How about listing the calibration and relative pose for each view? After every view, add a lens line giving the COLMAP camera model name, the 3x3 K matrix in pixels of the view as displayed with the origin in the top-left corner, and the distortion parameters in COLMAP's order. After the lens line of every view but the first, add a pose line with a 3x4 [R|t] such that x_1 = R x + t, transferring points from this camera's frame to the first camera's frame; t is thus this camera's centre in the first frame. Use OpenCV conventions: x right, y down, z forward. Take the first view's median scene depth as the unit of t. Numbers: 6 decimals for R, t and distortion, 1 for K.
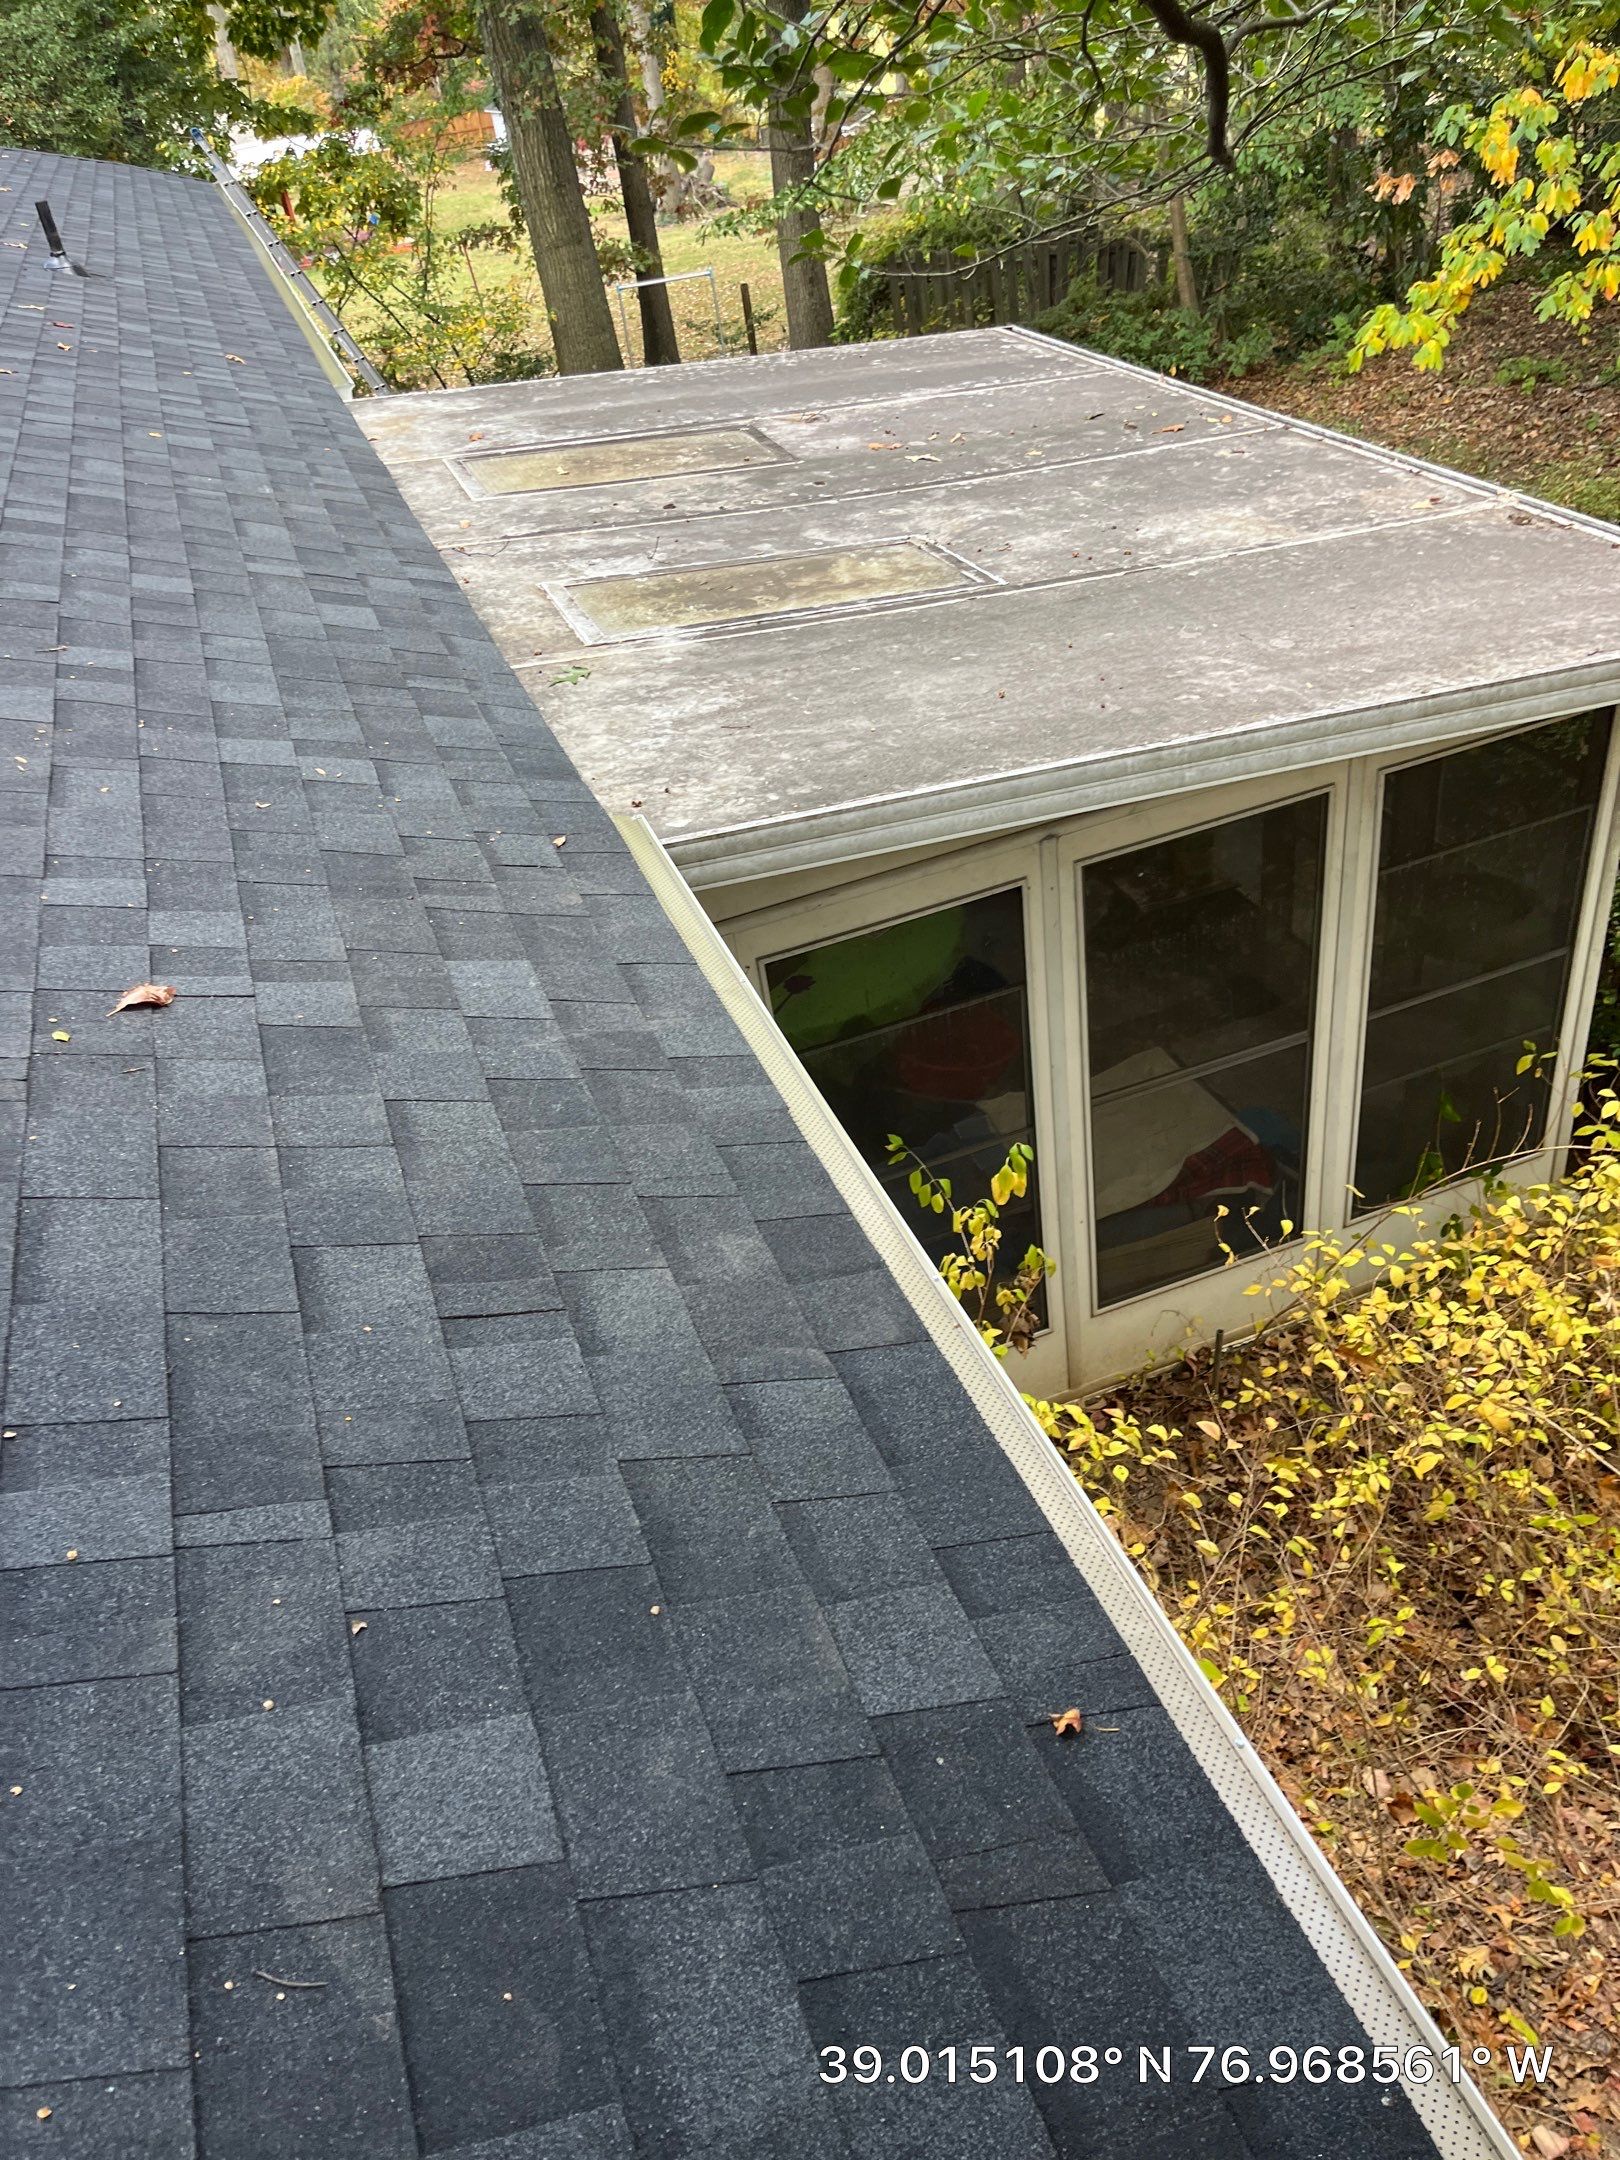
lens RADIAL K [[1624.2, 0, 810.0], [0, 1624.2, 1080.0], [0, 0, 1]] dist [0.052747, -0.092299]
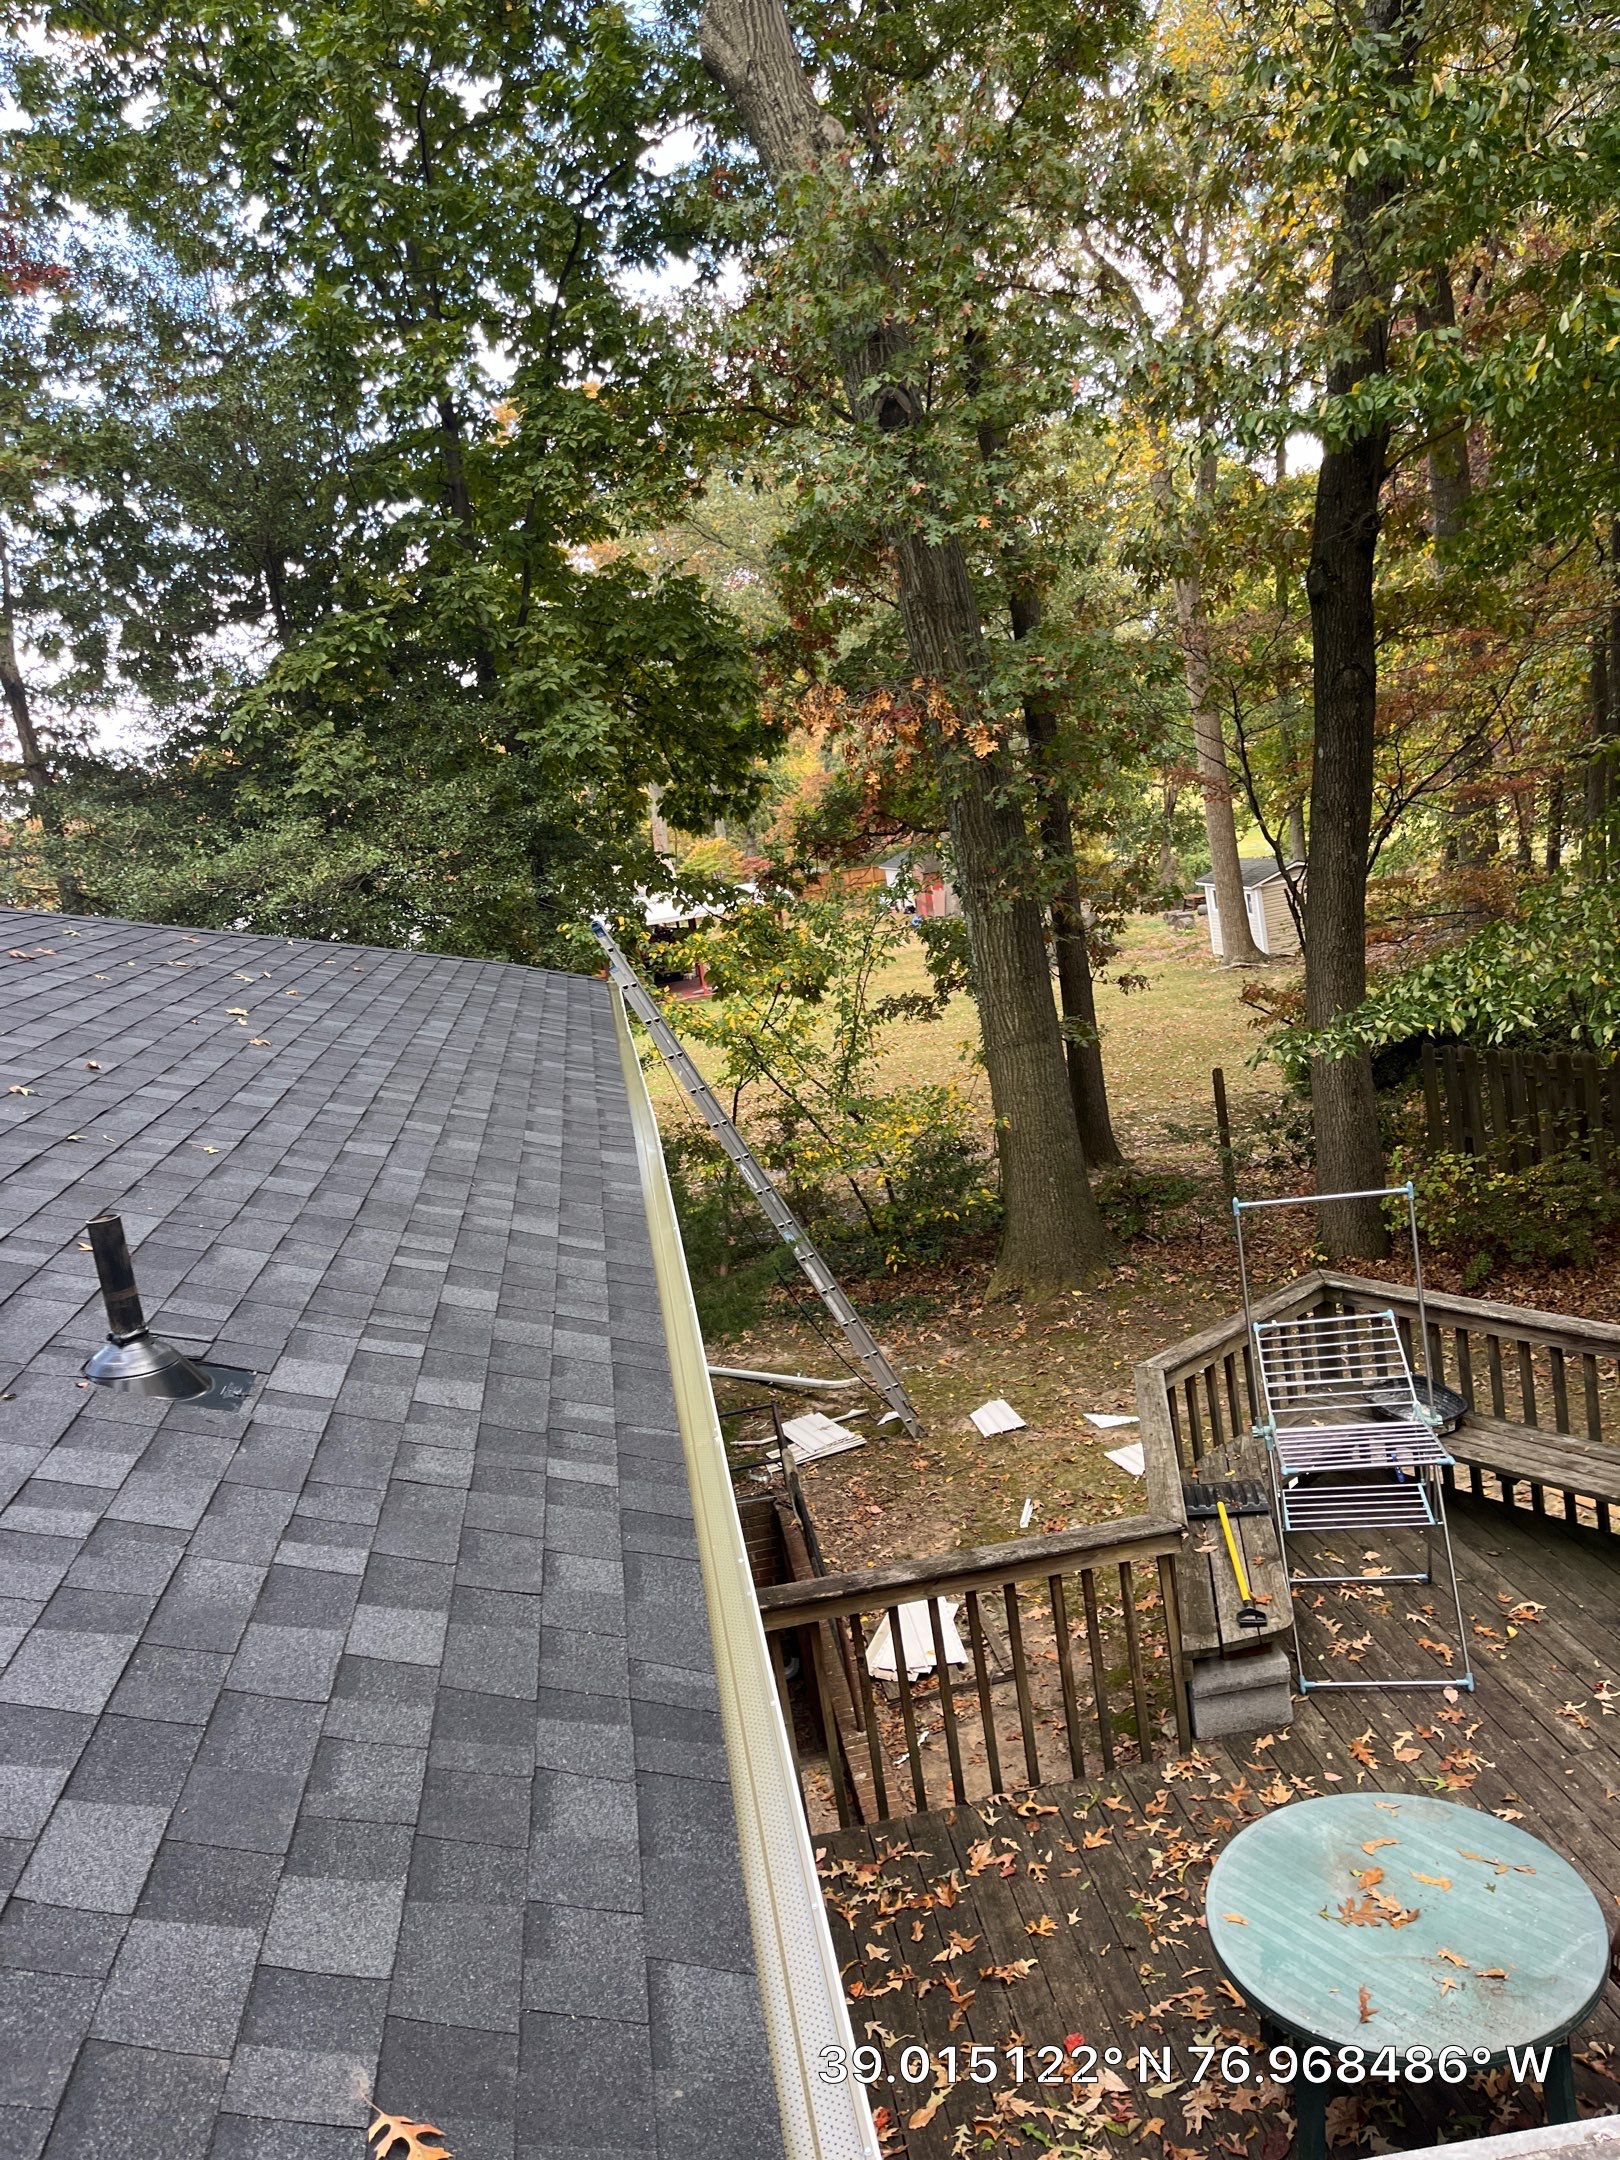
lens RADIAL K [[1624.2, 0, 810.0], [0, 1624.2, 1080.0], [0, 0, 1]] dist [0.052747, -0.092299]
pose [[0.979168, 0.026769, -0.201280, -0.069523], [-0.103369, 0.918925, -0.380647, -0.134436], [0.174772, 0.393524, 0.902549, 0.202304]]
